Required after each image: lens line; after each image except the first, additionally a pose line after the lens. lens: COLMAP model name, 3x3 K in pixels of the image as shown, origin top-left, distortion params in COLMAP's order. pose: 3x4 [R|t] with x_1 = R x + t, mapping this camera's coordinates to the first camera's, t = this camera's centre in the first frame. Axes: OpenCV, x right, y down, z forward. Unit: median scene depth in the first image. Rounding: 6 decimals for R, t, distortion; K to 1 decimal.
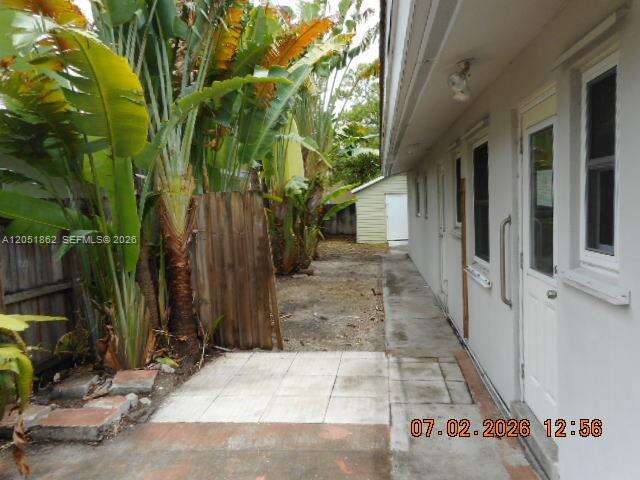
lens RADIAL K [[471.0, 0, 320.3], [0, 471.0, 250.4], [0, 0, 1]] dist [0.043583, 0.000468]
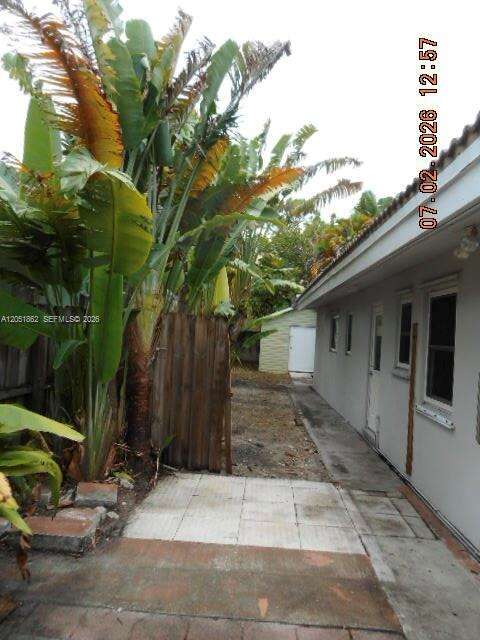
lens RADIAL K [[470.2, 0, 240.1], [0, 470.2, 331.0], [0, 0, 1]] dist [-0.010036, 0.007669]
pose [[0.993007, 0.095646, 0.069198, -0.177502], [-0.088663, 0.991251, -0.097778, 0.004963], [-0.077944, 0.090959, 0.992800, -0.029258]]
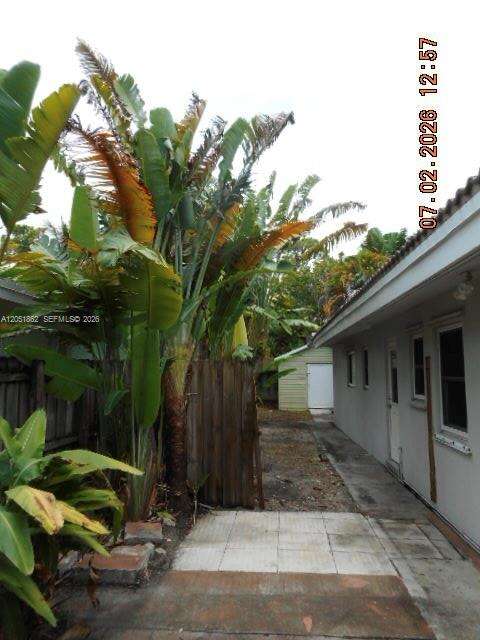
lens RADIAL K [[470.2, 0, 240.1], [0, 470.2, 331.0], [0, 0, 1]] dist [-0.010036, 0.007669]
pose [[0.998572, 0.041776, 0.033298, -0.207851], [-0.035158, 0.983188, -0.179178, 0.007447], [-0.040224, 0.177751, 0.983253, -0.126031]]
